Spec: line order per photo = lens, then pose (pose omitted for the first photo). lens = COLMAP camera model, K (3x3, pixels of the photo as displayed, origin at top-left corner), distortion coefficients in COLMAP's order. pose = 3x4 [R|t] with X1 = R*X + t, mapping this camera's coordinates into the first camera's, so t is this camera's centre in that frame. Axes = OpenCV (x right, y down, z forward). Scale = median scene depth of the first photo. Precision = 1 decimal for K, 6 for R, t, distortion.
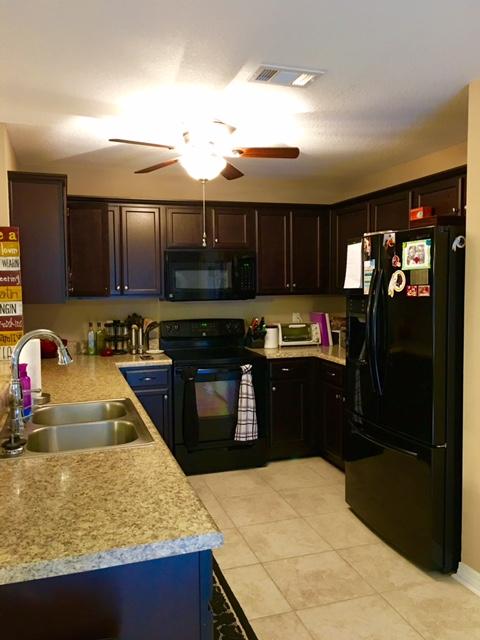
lens RADIAL K [[539.2, 0, 243.3], [0, 539.2, 318.8], [0, 0, 1]] dist [0.081552, -0.105125]
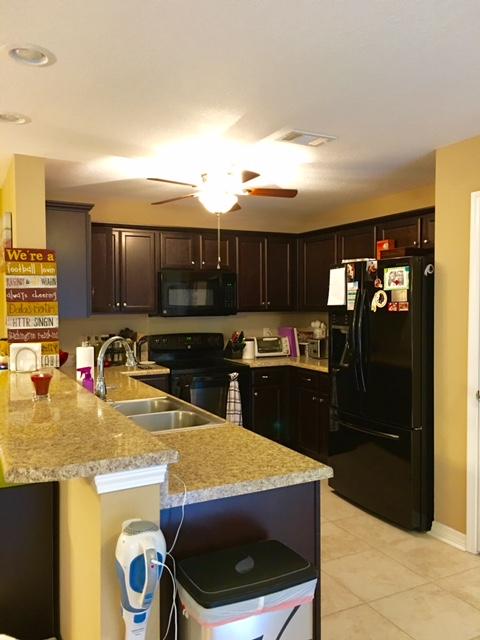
lens RADIAL K [[539.2, 0, 243.3], [0, 539.2, 318.8], [0, 0, 1]] dist [0.081552, -0.105125]
pose [[0.987482, 0.000370, 0.157730, -0.205709], [0.005596, 0.999286, -0.037379, 0.019434], [-0.157631, 0.037793, 0.986775, -0.168580]]
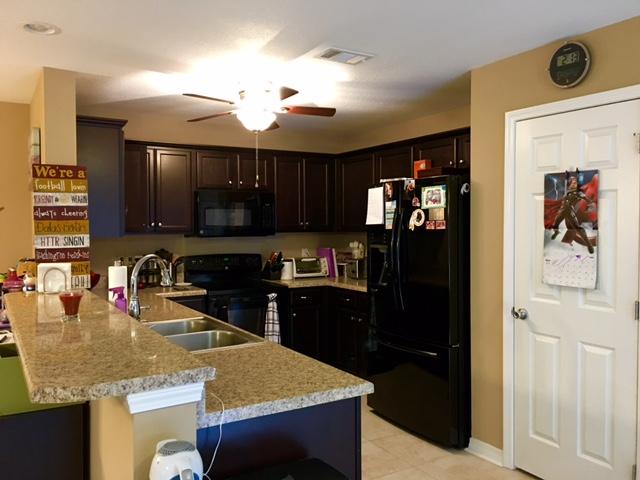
lens RADIAL K [[539.2, 0, 316.0], [0, 539.2, 236.5], [0, 0, 1]] dist [0.081552, -0.105125]
pose [[0.975237, 0.000221, 0.221164, -0.206071], [0.010666, 0.998789, -0.048028, 0.029578], [-0.220907, 0.049197, 0.974053, -0.157936]]
